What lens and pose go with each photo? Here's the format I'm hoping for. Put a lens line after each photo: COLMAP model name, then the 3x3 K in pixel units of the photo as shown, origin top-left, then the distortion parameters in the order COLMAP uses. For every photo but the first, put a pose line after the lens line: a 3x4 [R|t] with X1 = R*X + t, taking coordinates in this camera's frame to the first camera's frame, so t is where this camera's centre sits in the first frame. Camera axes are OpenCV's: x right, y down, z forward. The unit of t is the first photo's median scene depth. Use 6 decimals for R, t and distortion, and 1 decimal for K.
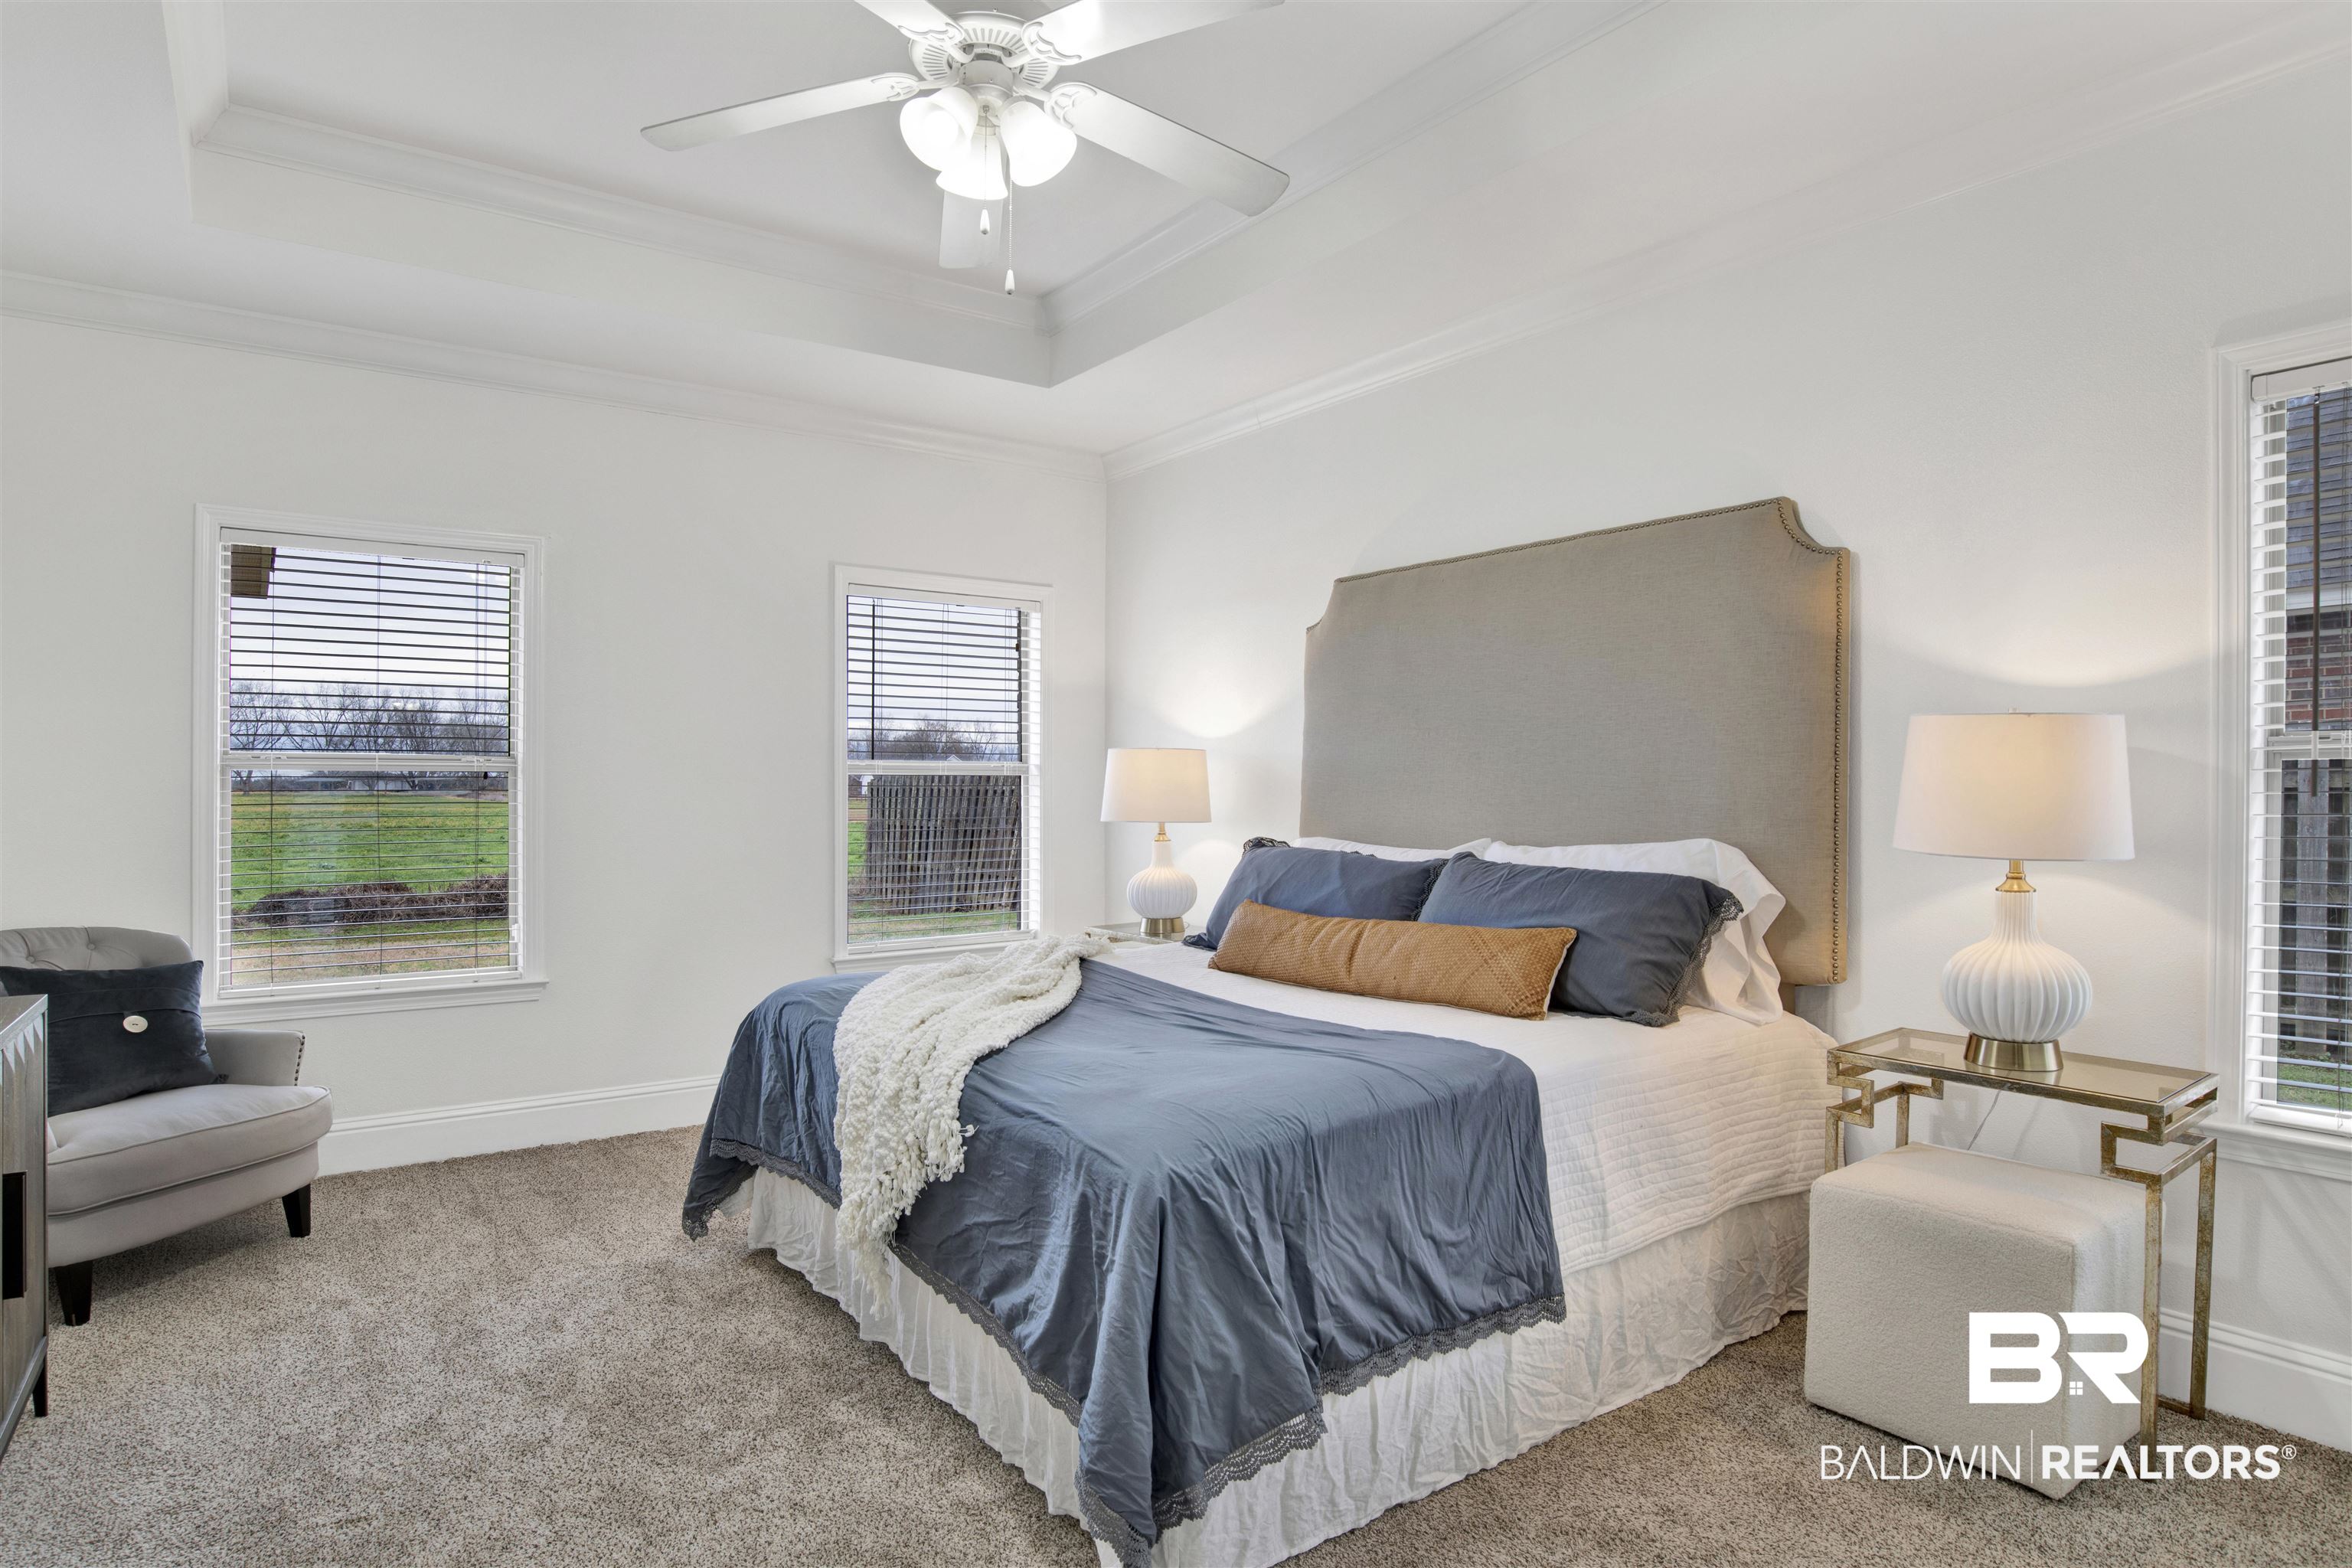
lens RADIAL K [[1321.3, 0, 1208.3], [0, 1321.3, 775.6], [0, 0, 1]] dist [-0.074296, 0.028777]
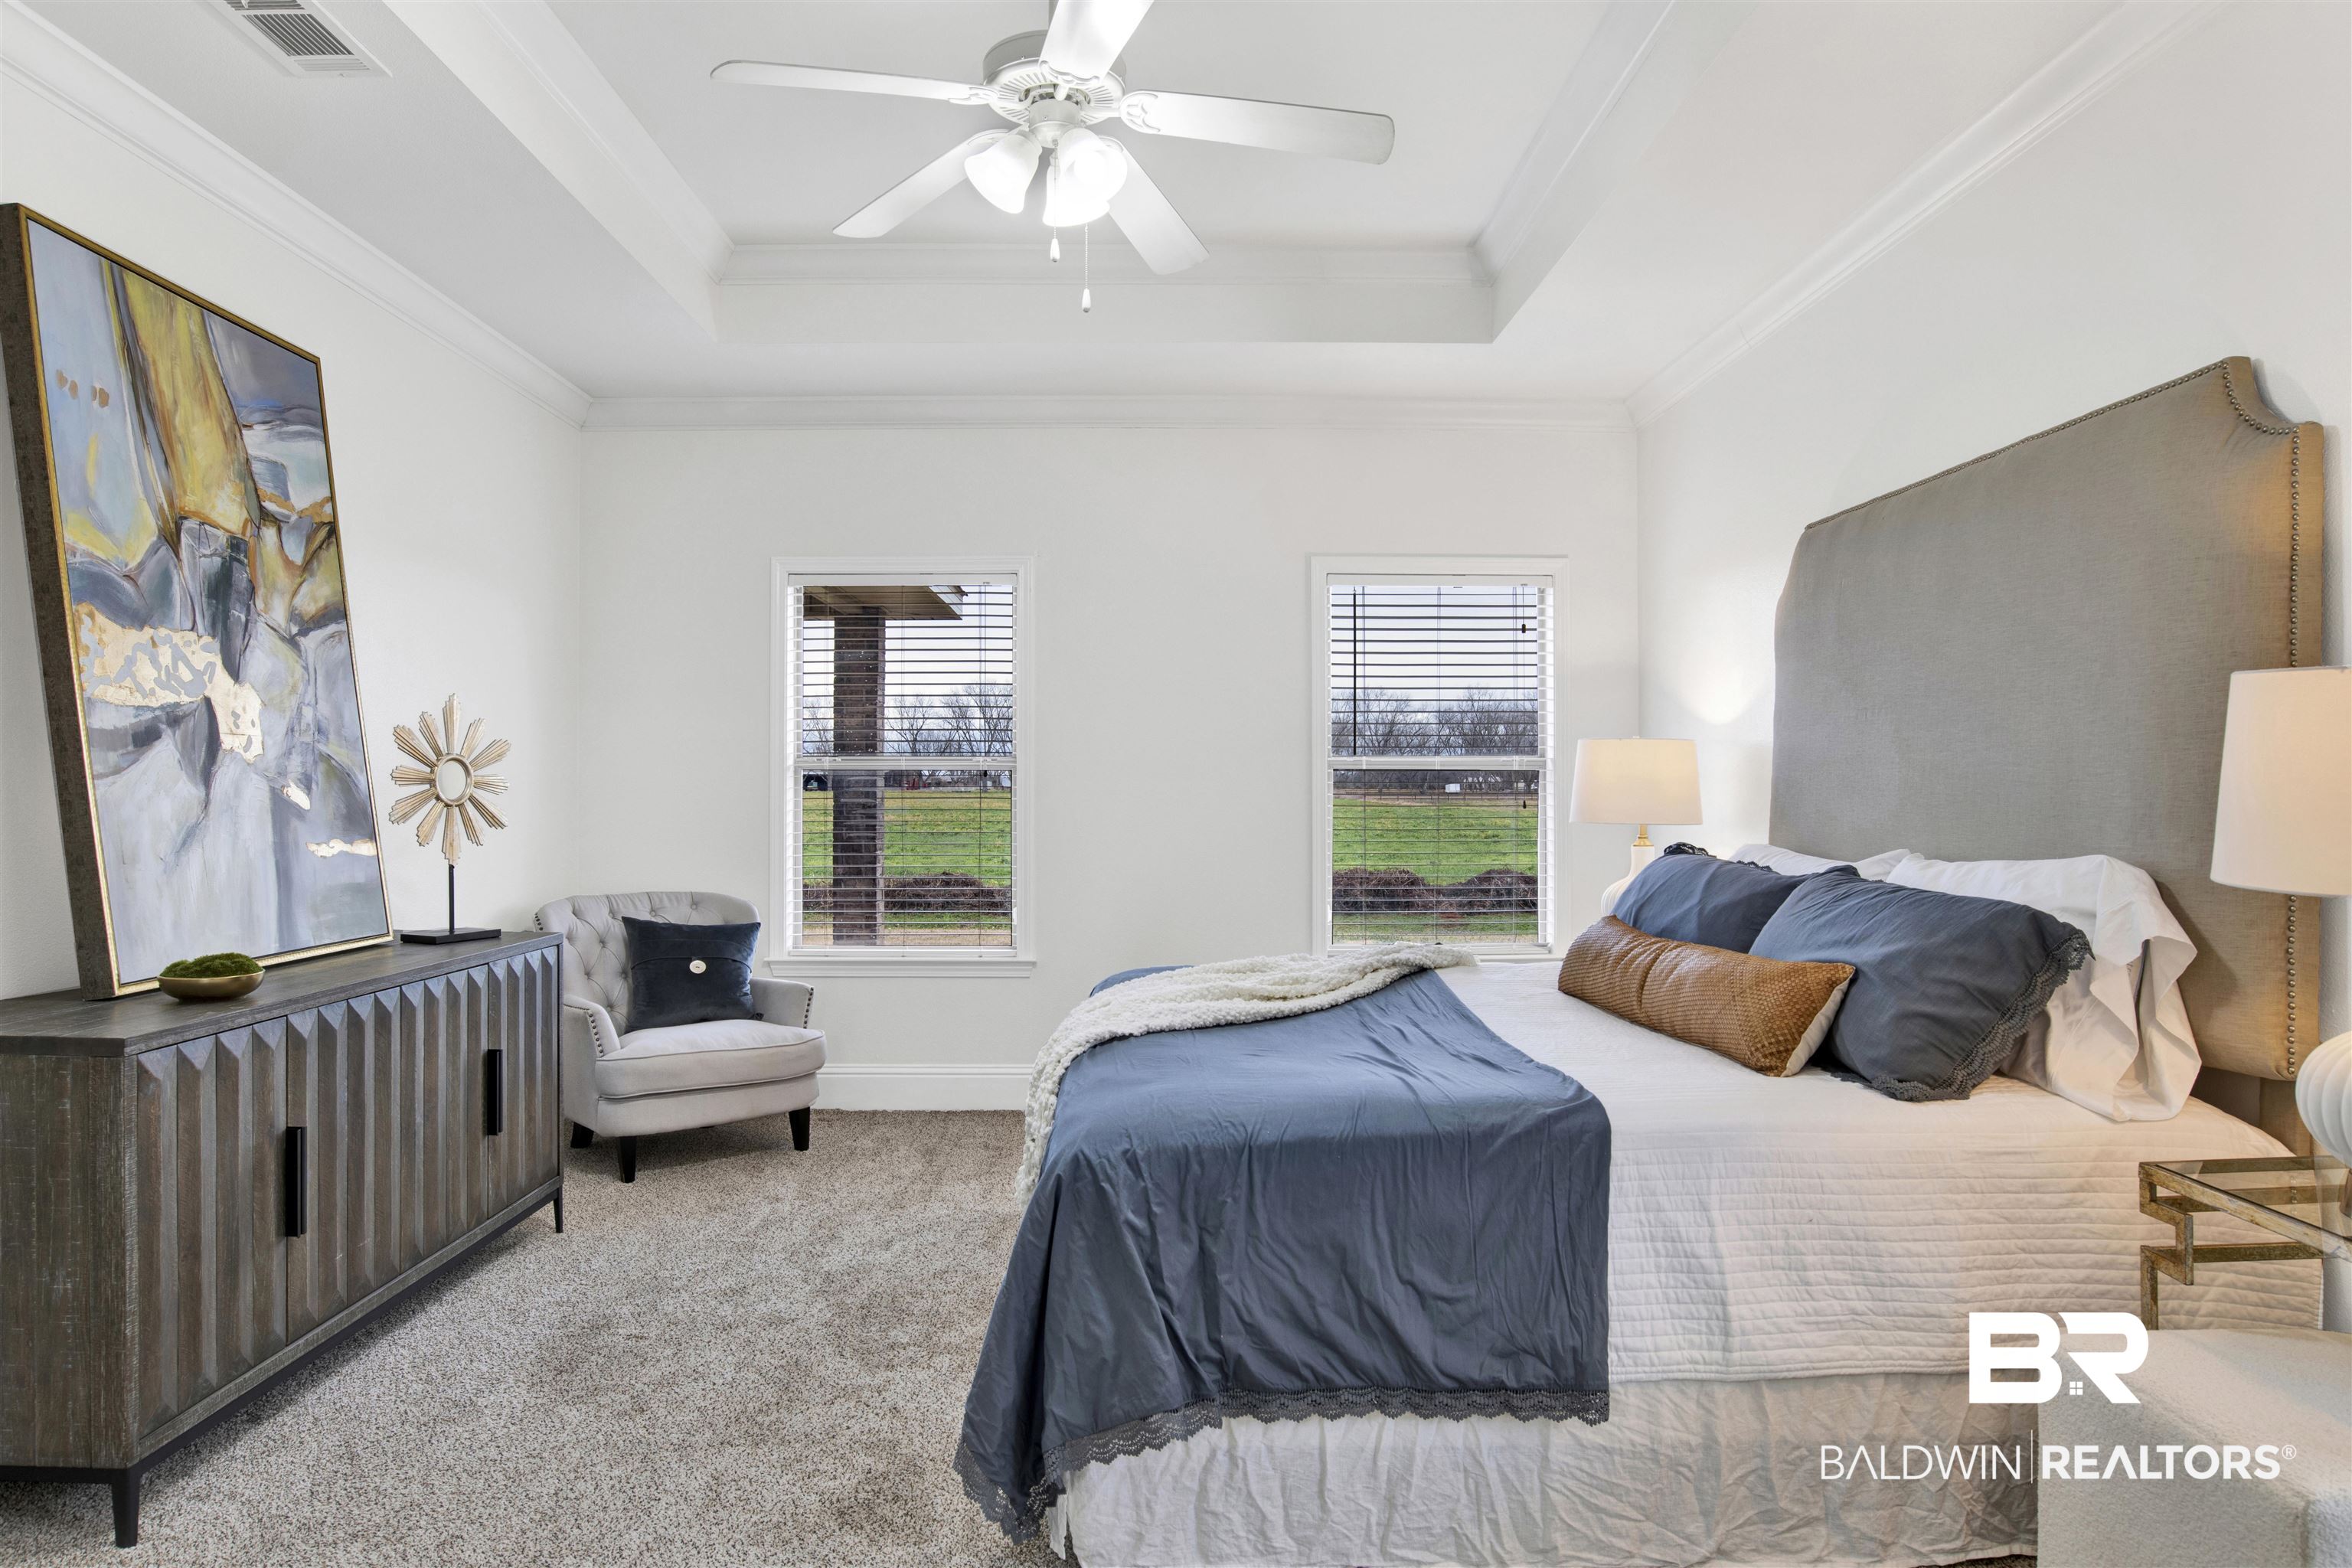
lens RADIAL K [[1518.6, 0, 1194.1], [0, 1518.6, 784.9], [0, 0, 1]] dist [-0.063877, 0.028690]
pose [[0.806221, -0.000302, -0.591614, 0.584547], [0.004770, 0.999971, 0.005991, 0.003521], [0.591595, -0.007652, 0.806199, 0.072542]]
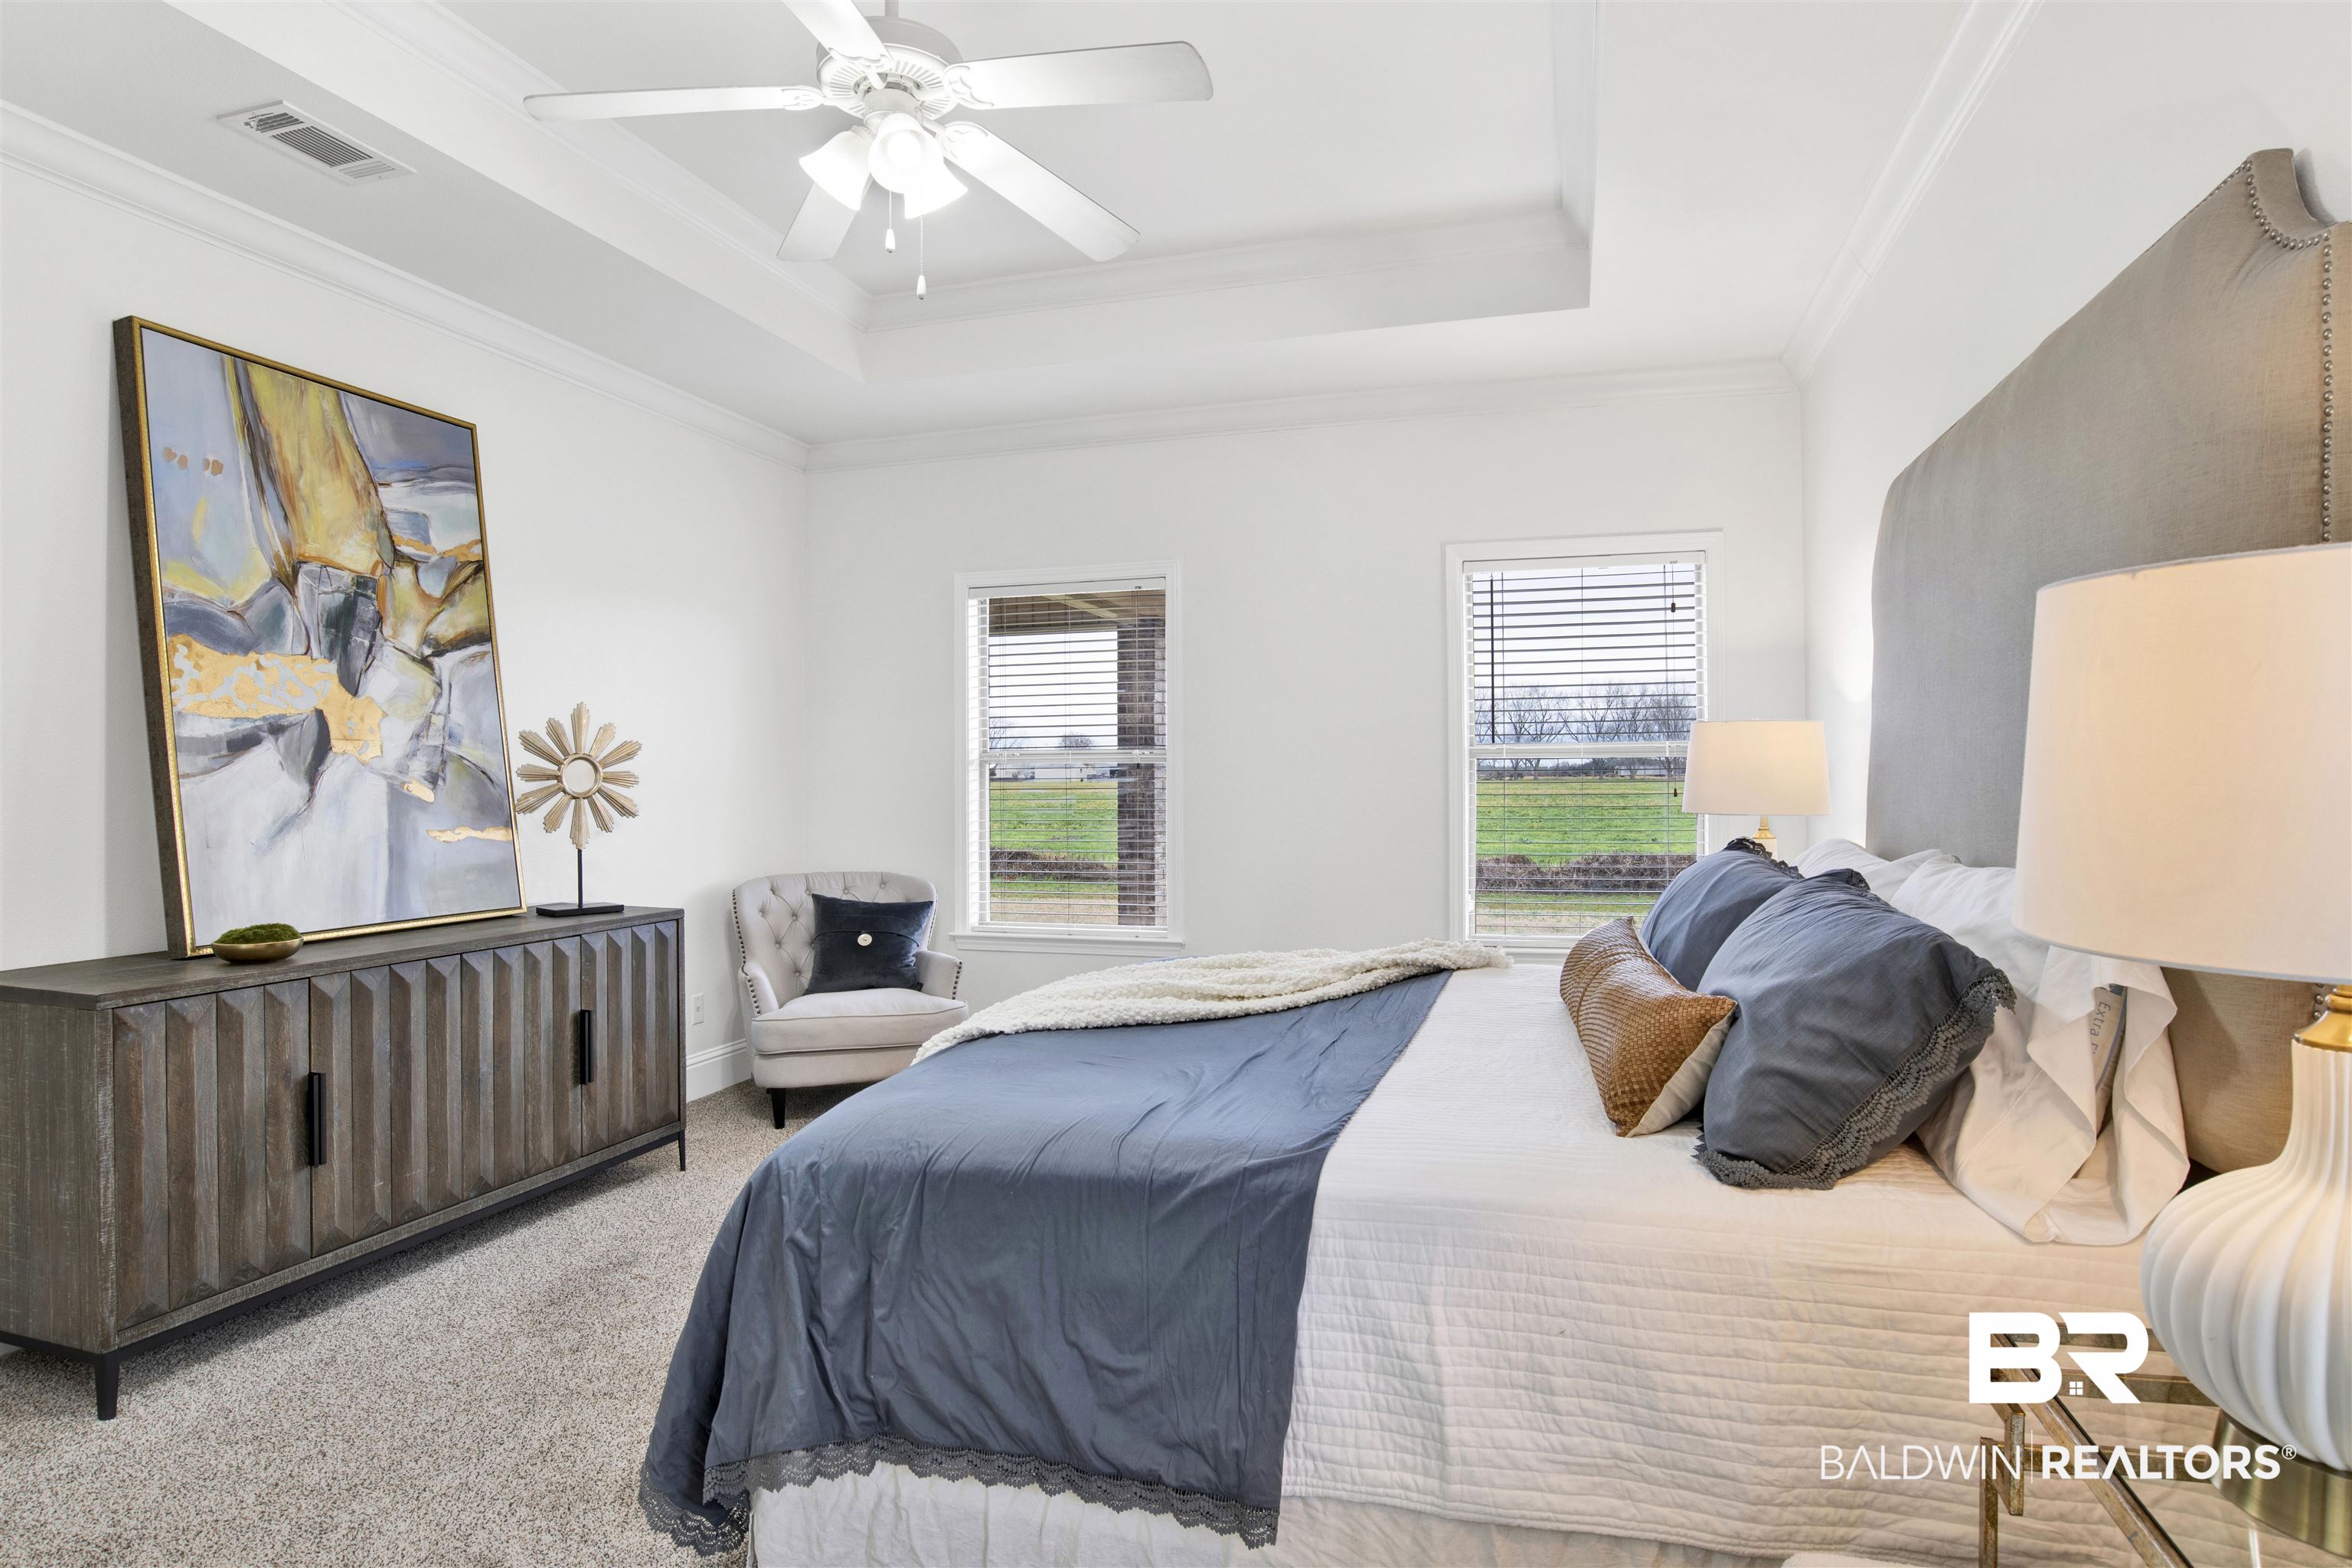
lens RADIAL K [[1321.3, 0, 1208.3], [0, 1321.3, 775.6], [0, 0, 1]] dist [-0.074296, 0.028777]
pose [[0.583833, -0.004313, -0.811862, 0.754564], [0.013566, 0.999898, 0.004443, 0.006645], [0.811761, -0.013607, 0.583832, 0.541426]]
